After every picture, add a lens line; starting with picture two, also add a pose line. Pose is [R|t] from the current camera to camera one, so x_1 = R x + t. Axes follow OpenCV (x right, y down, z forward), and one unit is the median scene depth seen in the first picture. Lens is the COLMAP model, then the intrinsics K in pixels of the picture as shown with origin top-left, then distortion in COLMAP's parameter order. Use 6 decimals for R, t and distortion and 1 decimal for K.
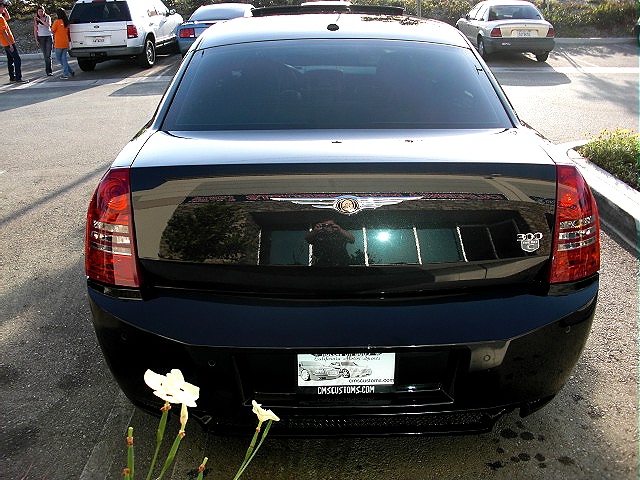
lens RADIAL K [[603.8, 0, 313.3], [0, 603.8, 242.5], [0, 0, 1]] dist [-0.123513, 0.000000]
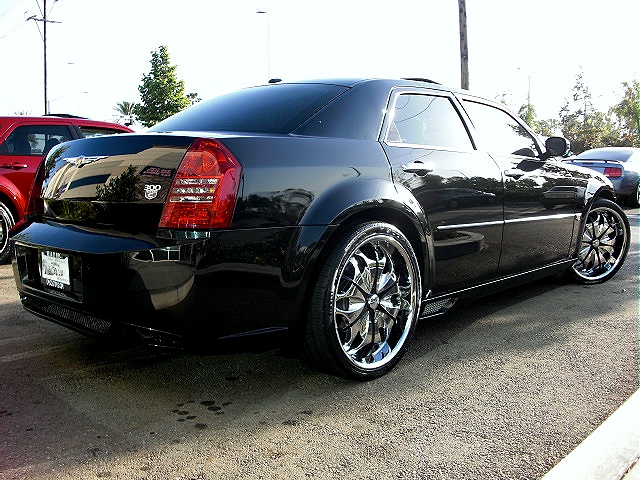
lens RADIAL K [[616.8, 0, 319.9], [0, 616.8, 245.0], [0, 0, 1]] dist [-0.113659, 0.000000]
pose [[0.746234, 0.101150, -0.657954, 1.068011], [-0.261231, 0.953601, -0.149680, 0.148842], [0.612285, 0.283574, 0.738033, 0.207205]]
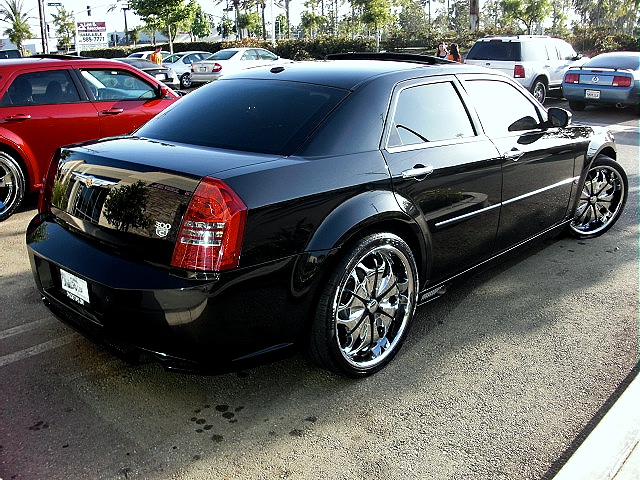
lens RADIAL K [[616.8, 0, 322.8], [0, 616.8, 238.6], [0, 0, 1]] dist [-0.113659, 0.000000]
pose [[0.744774, 0.211156, -0.633029, 1.073683], [-0.257333, 0.966126, 0.019506, -0.071702], [0.615704, 0.148372, 0.773882, 0.114136]]
